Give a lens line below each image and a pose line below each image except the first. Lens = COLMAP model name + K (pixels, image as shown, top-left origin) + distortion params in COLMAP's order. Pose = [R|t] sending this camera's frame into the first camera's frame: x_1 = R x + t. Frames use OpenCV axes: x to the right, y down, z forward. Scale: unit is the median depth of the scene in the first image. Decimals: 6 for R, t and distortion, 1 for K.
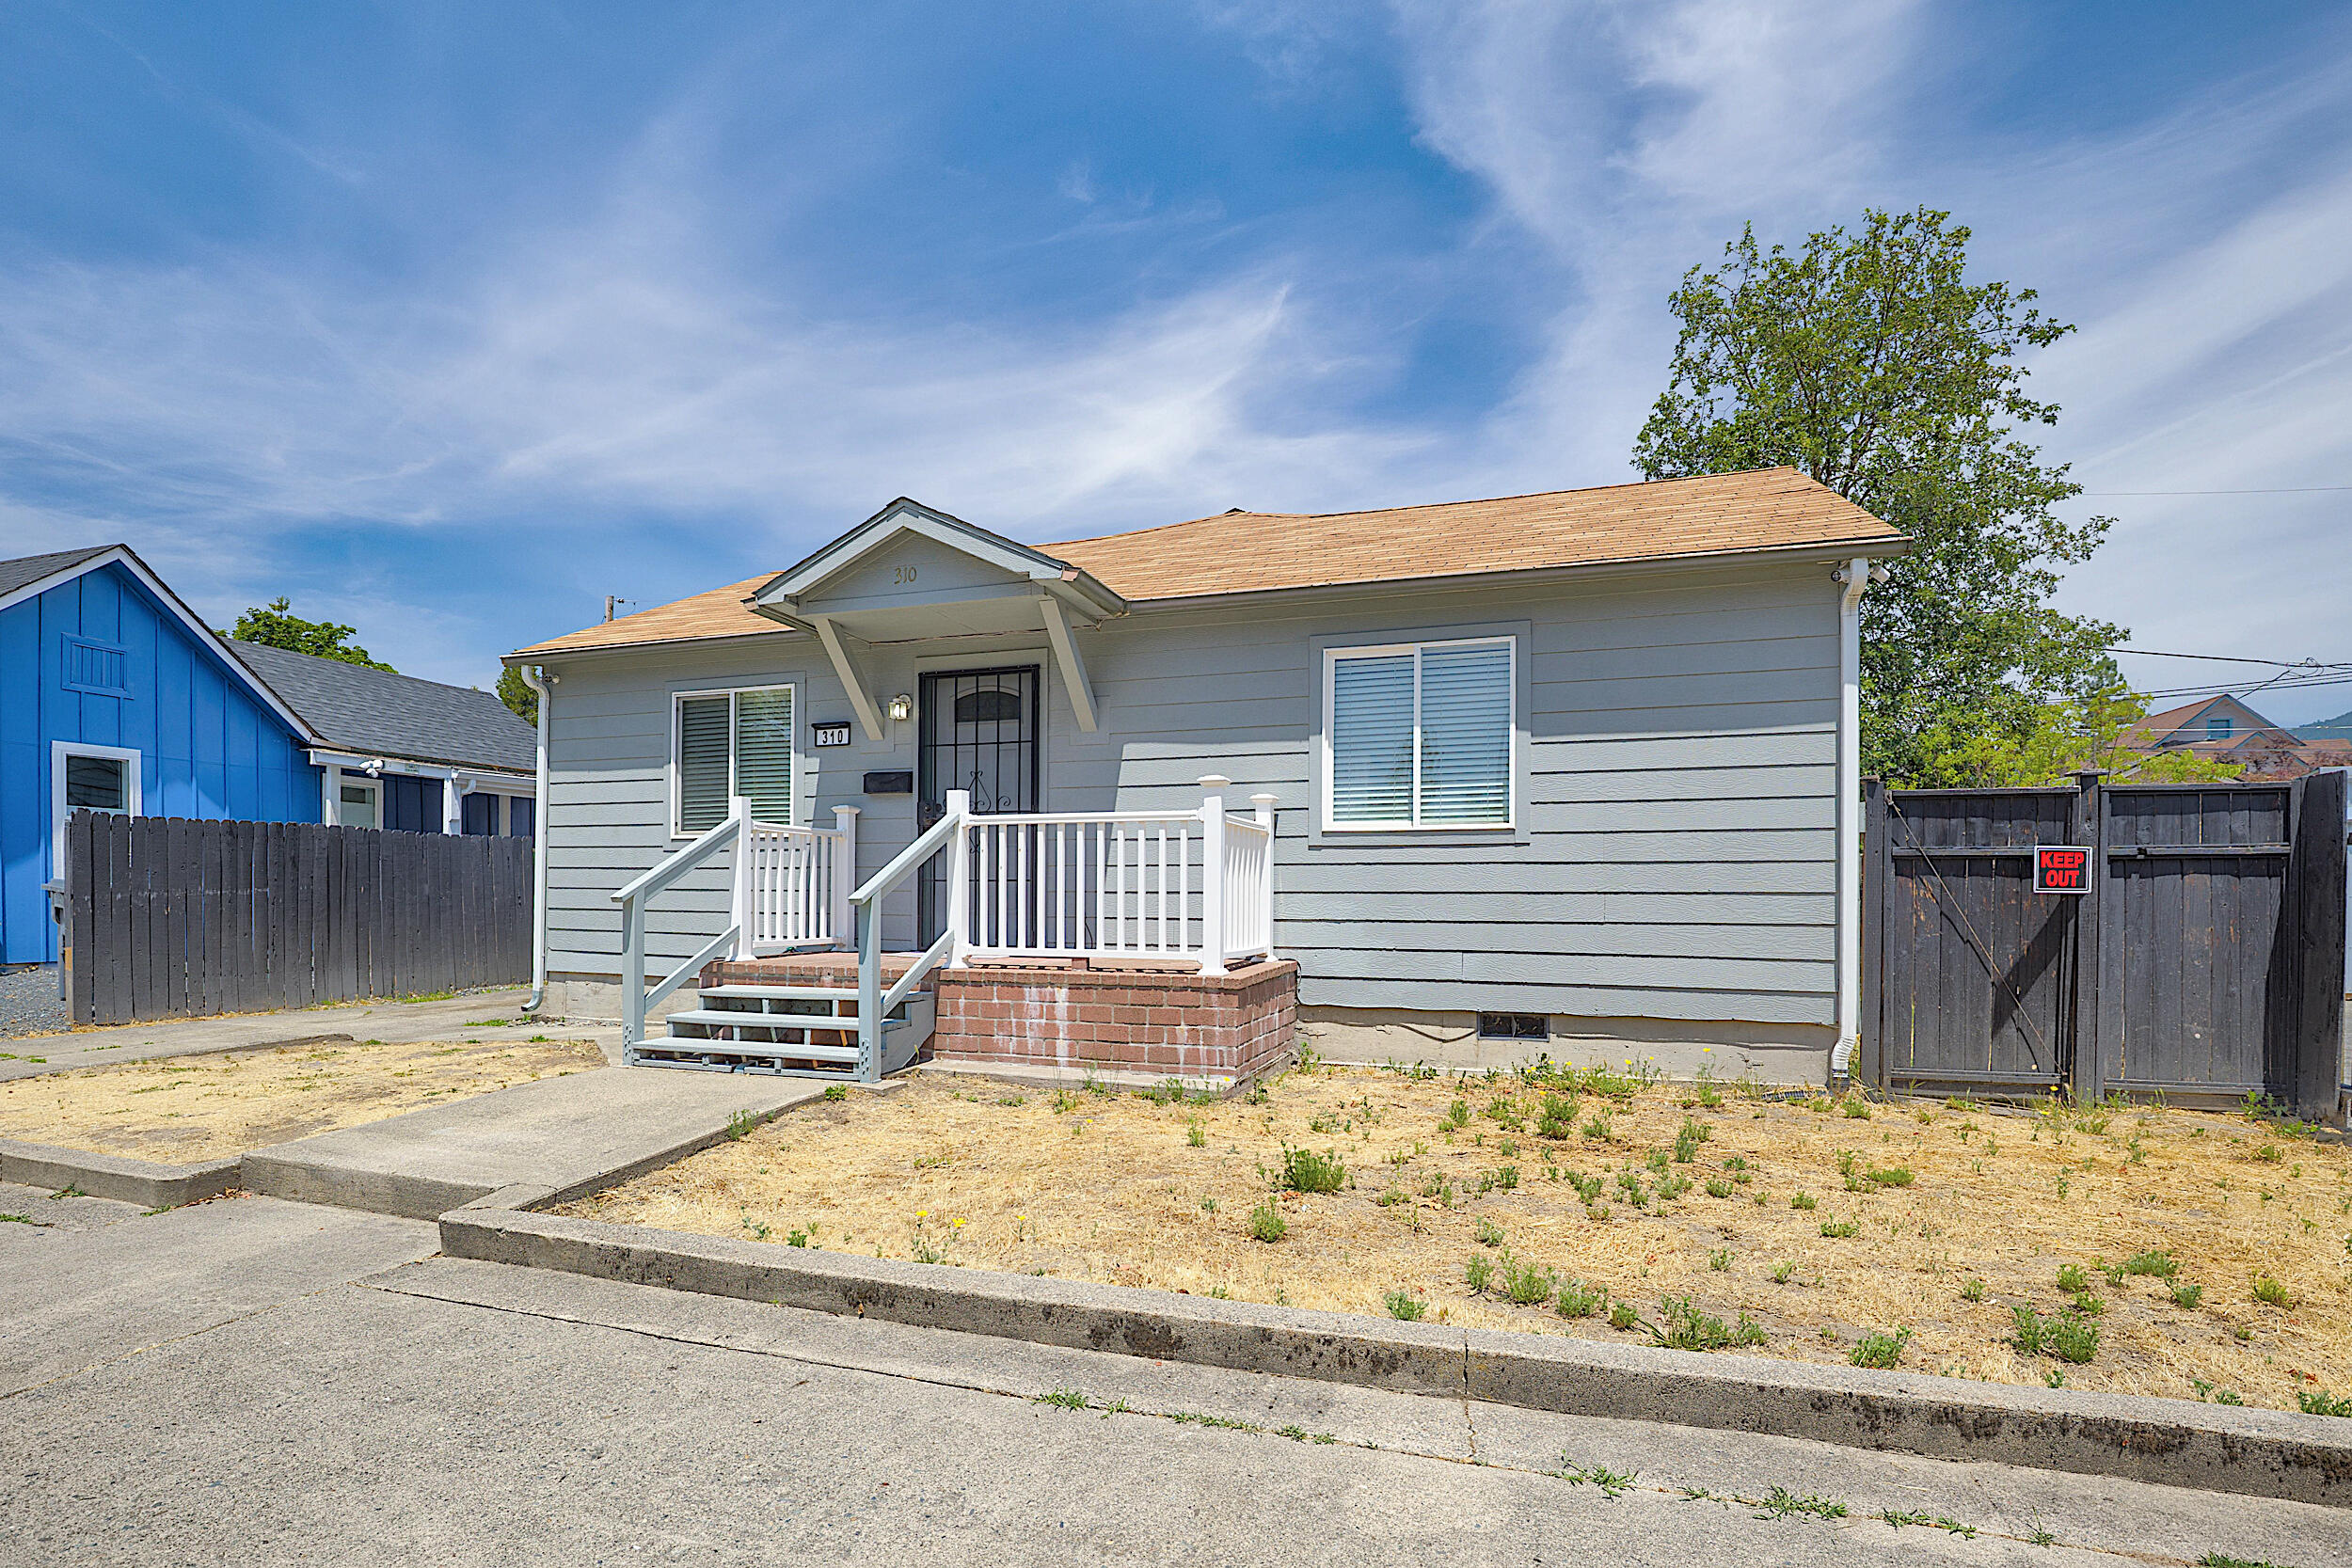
lens RADIAL K [[1109.0, 0, 1199.1], [0, 1109.0, 986.7], [0, 0, 1]] dist [-0.033951, 0.005507]
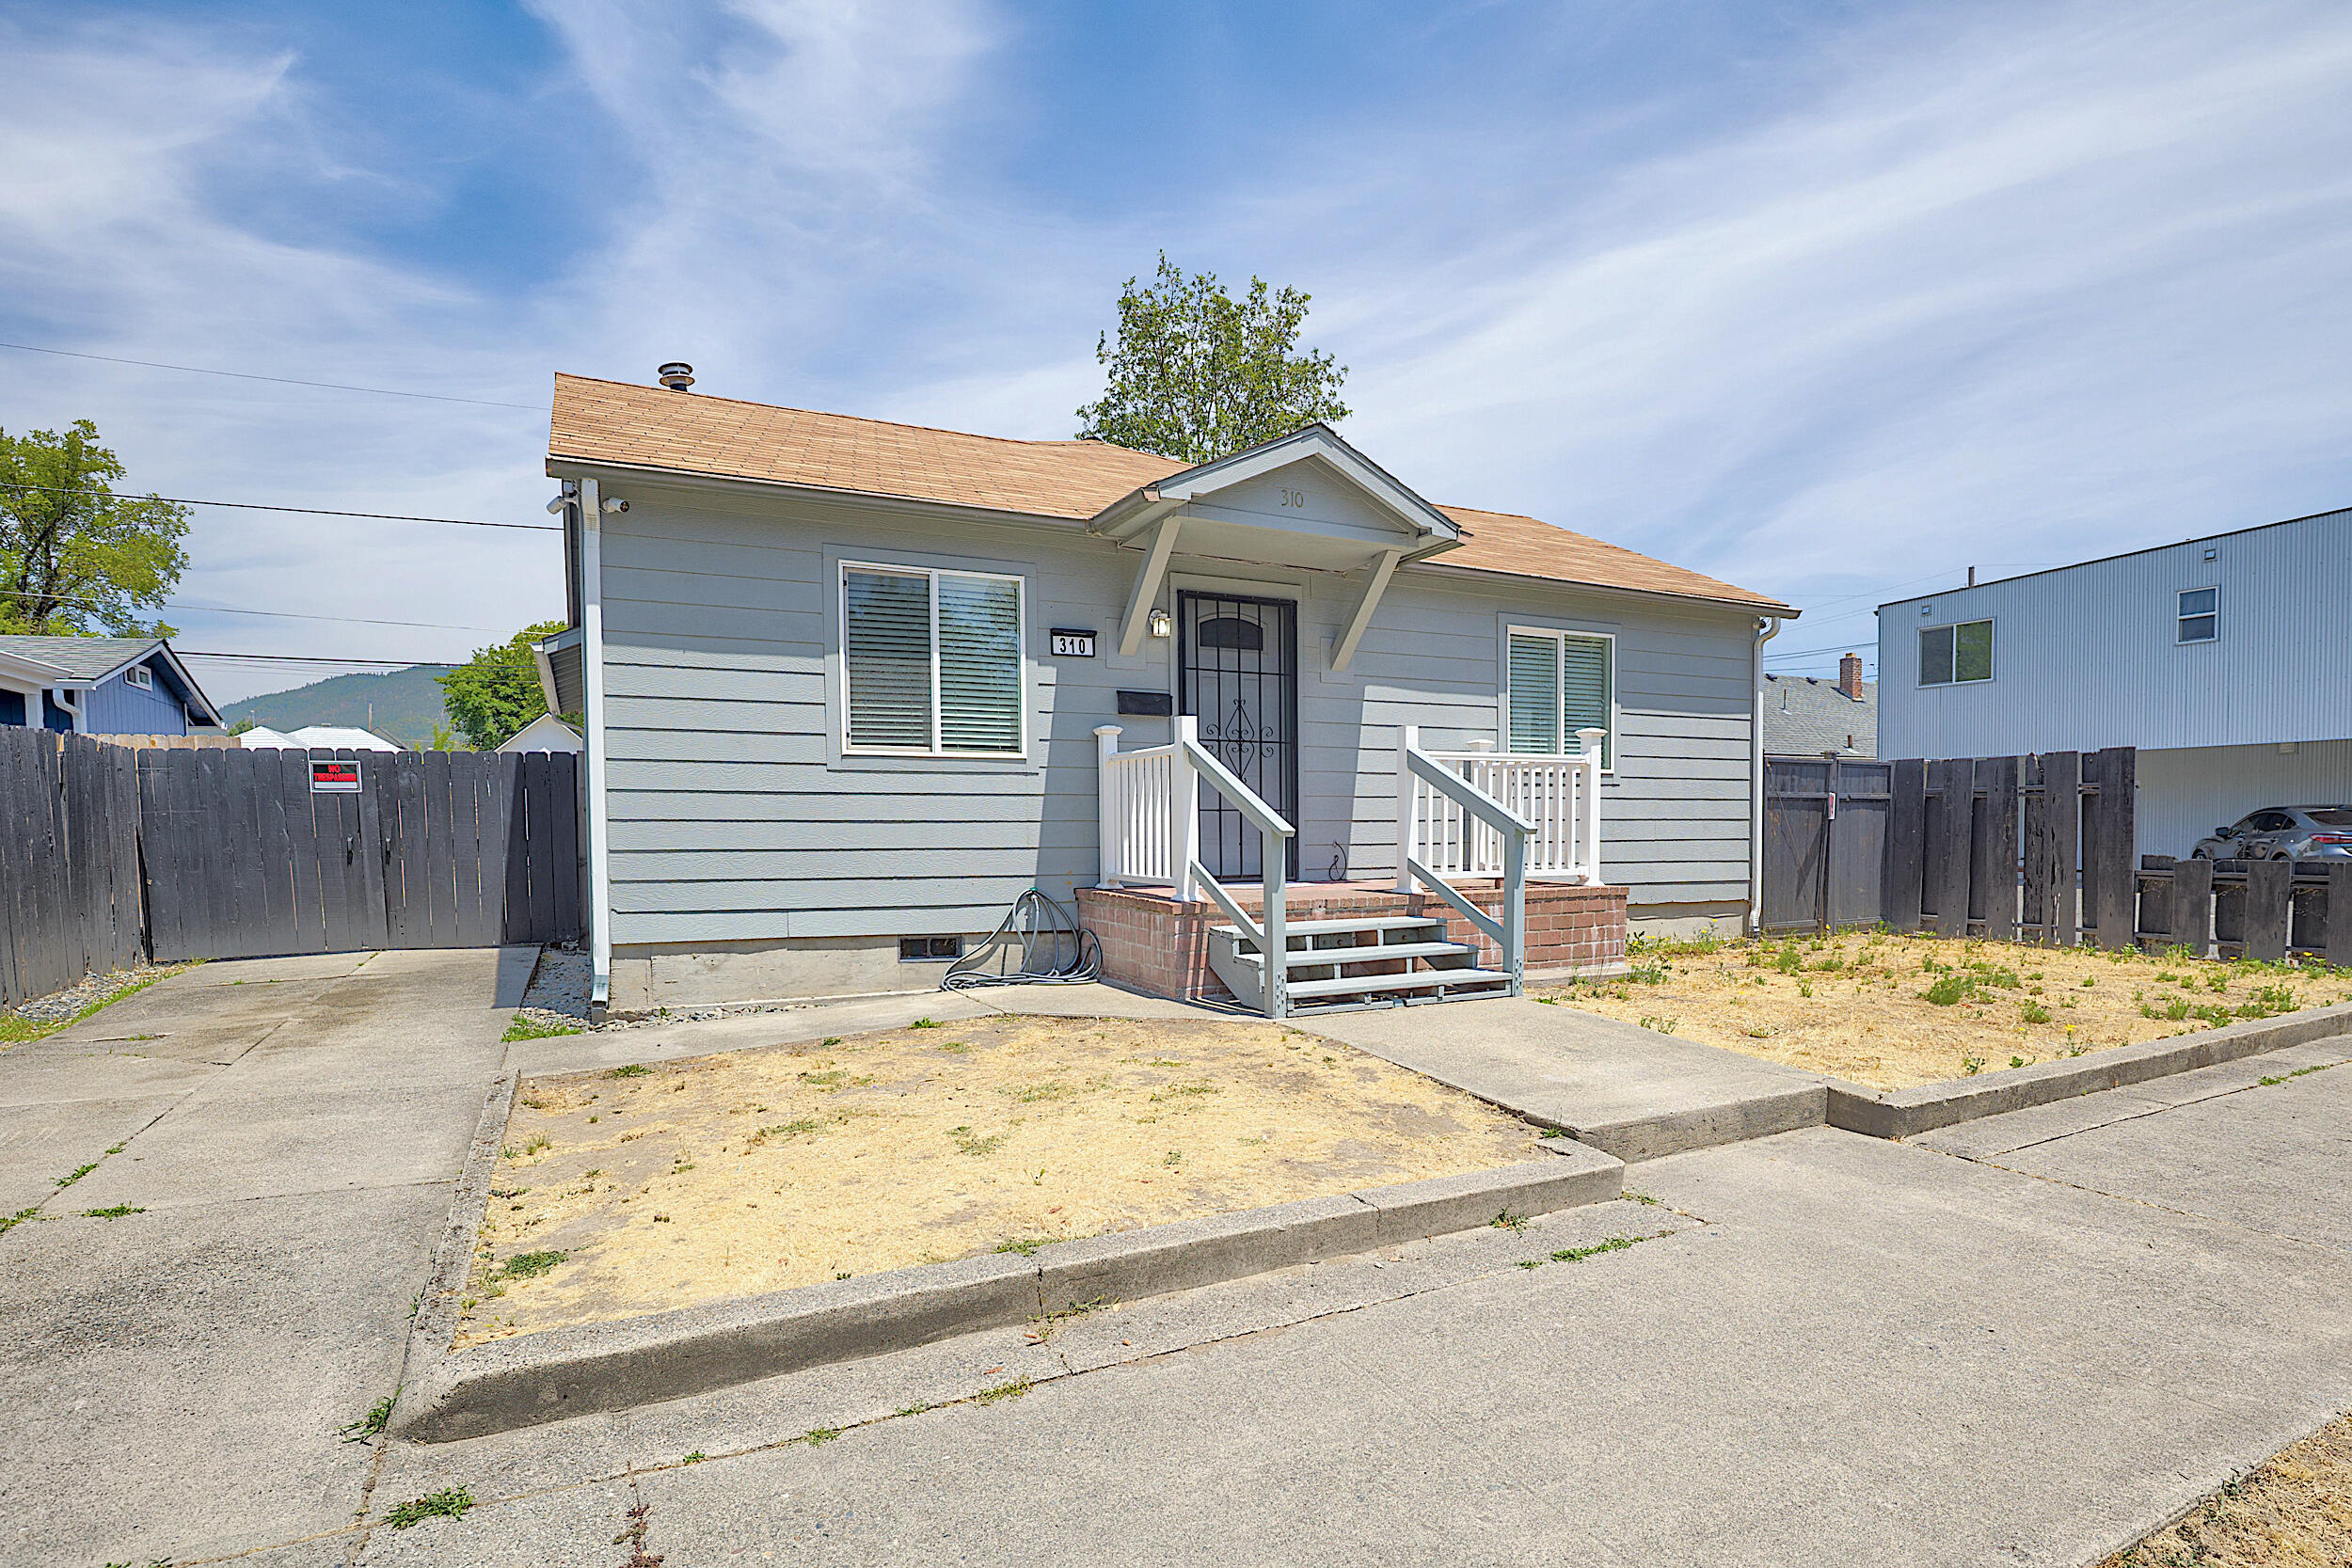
lens RADIAL K [[1109.0, 0, 1206.1], [0, 1109.0, 912.3], [0, 0, 1]] dist [-0.033951, 0.005507]
pose [[0.713374, -0.062251, 0.698013, -0.979235], [0.064752, 0.997641, 0.022796, -0.030839], [-0.697785, 0.028936, 0.715722, 0.333351]]
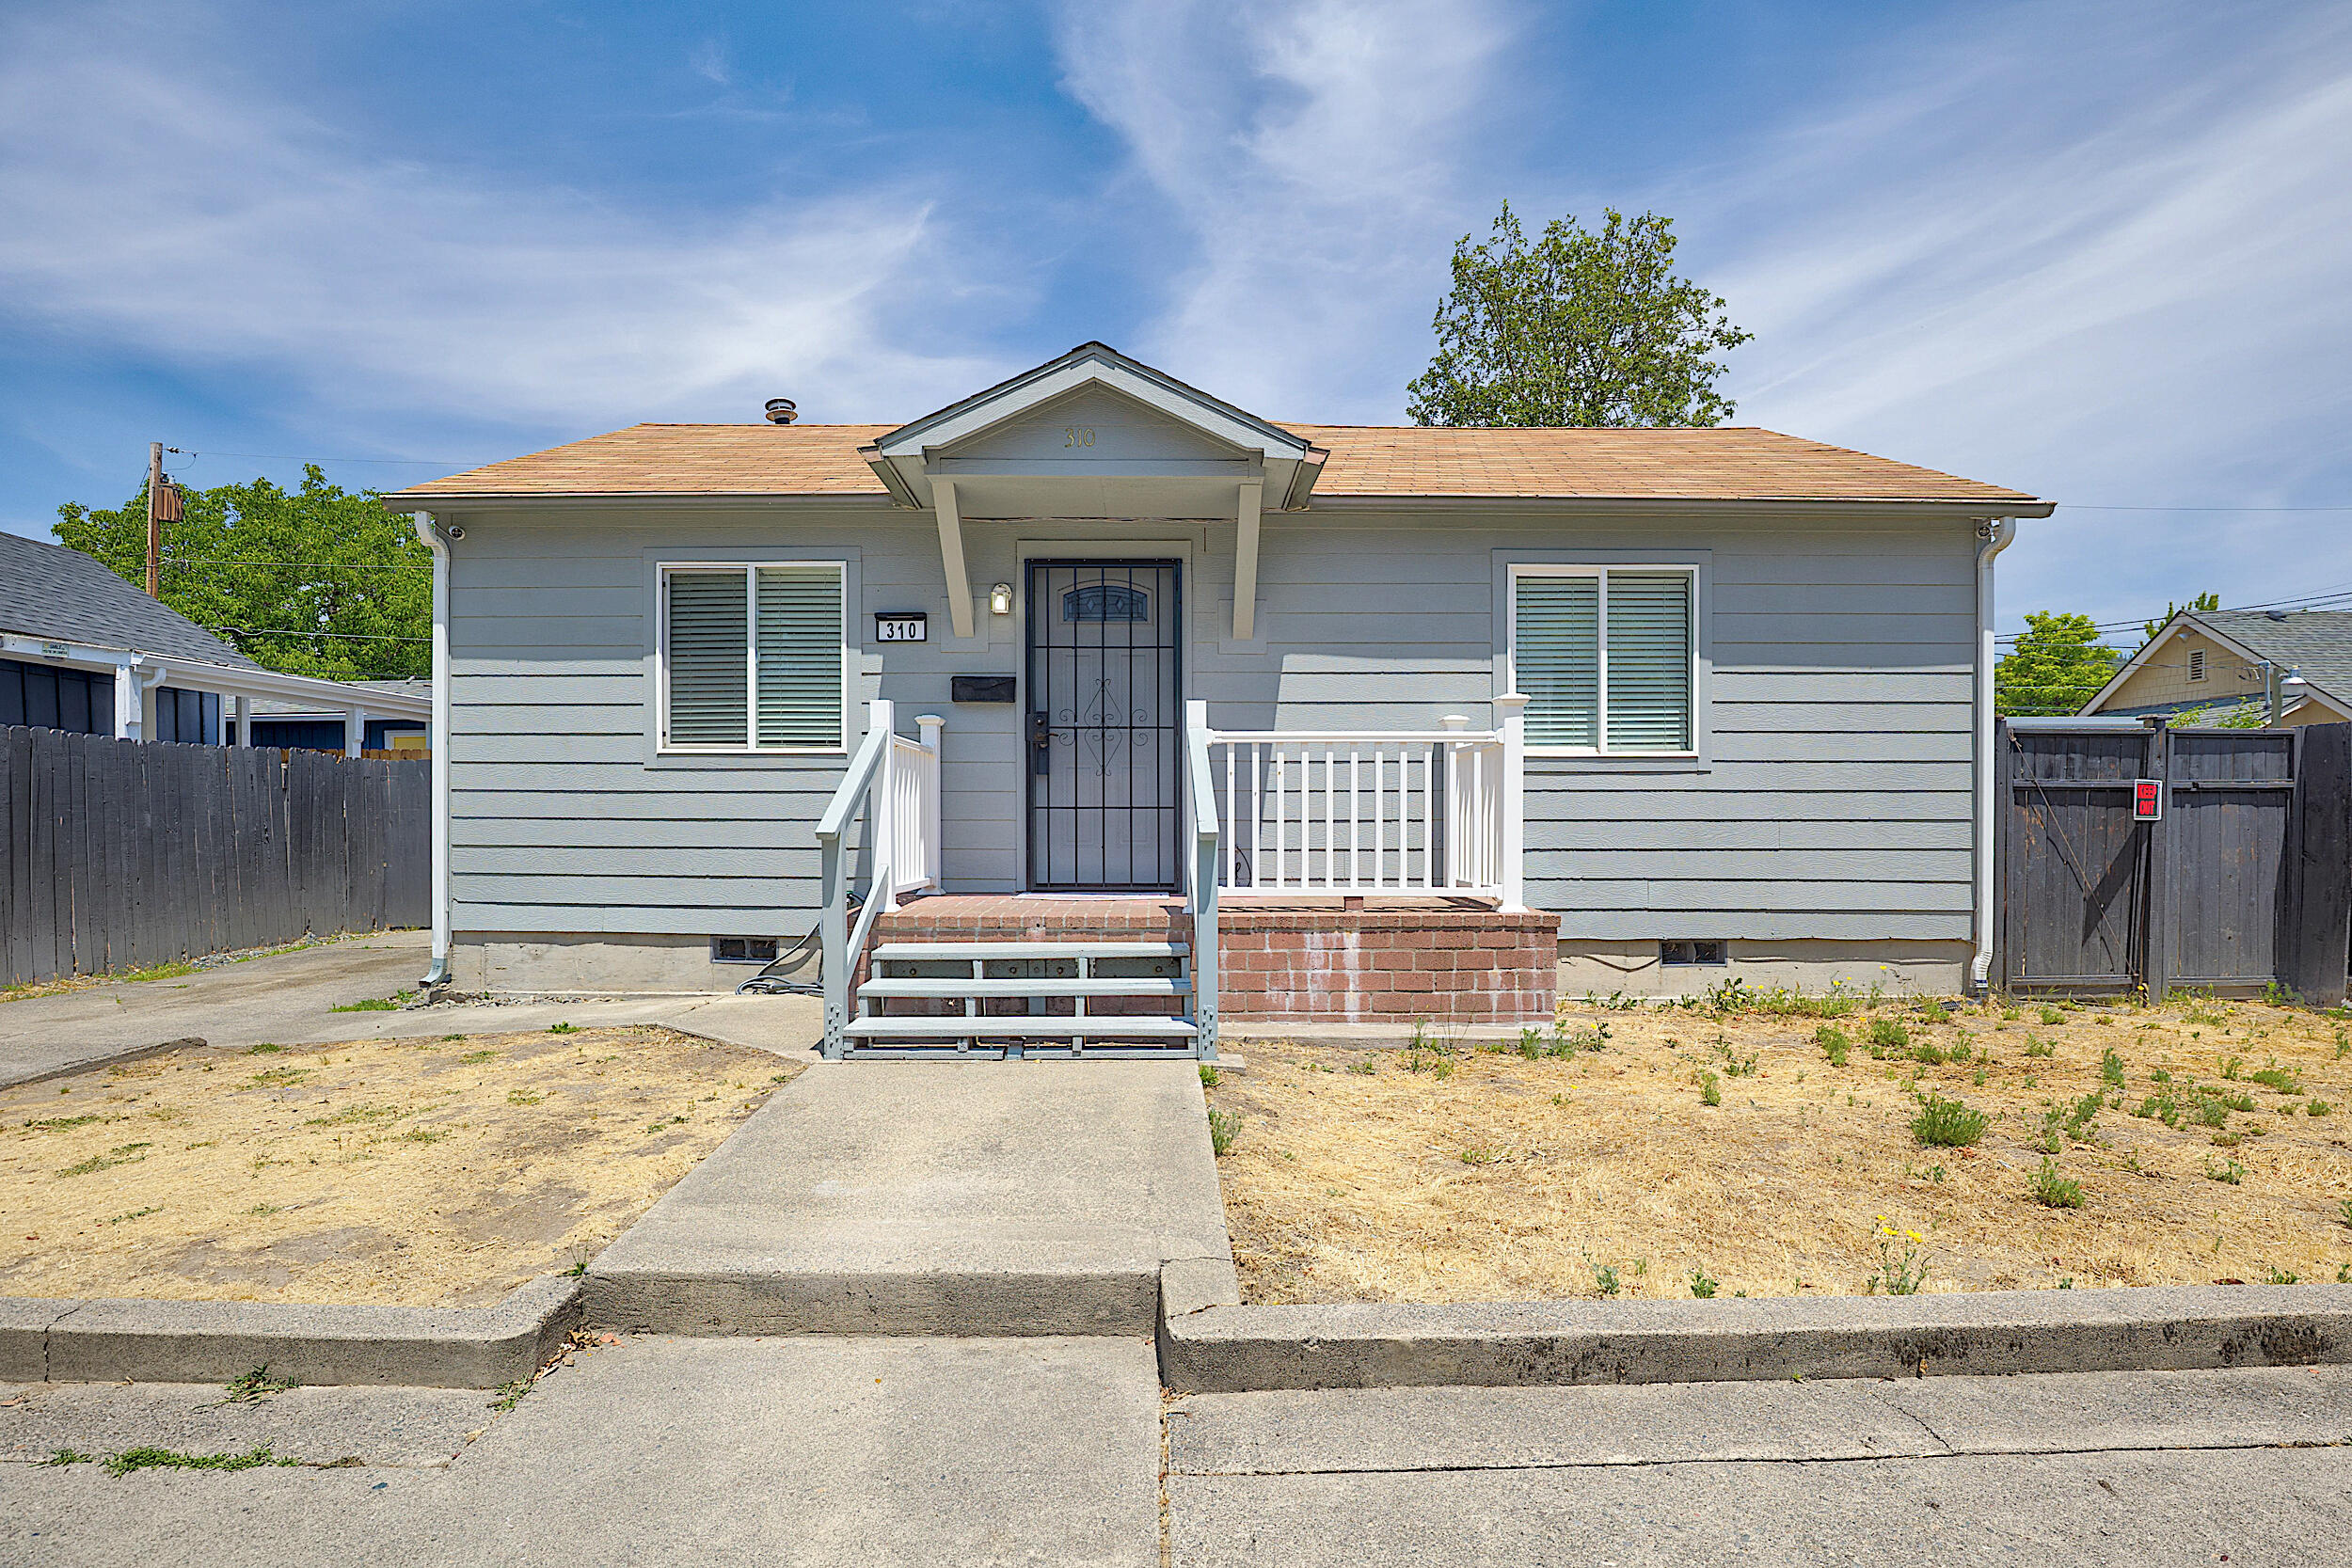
lens RADIAL K [[1109.0, 0, 1210.0], [0, 1109.0, 881.3], [0, 0, 1]] dist [-0.033951, 0.005507]
pose [[0.946359, -0.020927, 0.322437, -0.424348], [0.029938, 0.999287, -0.023012, -0.018294], [-0.321726, 0.031430, 0.946311, 0.181018]]
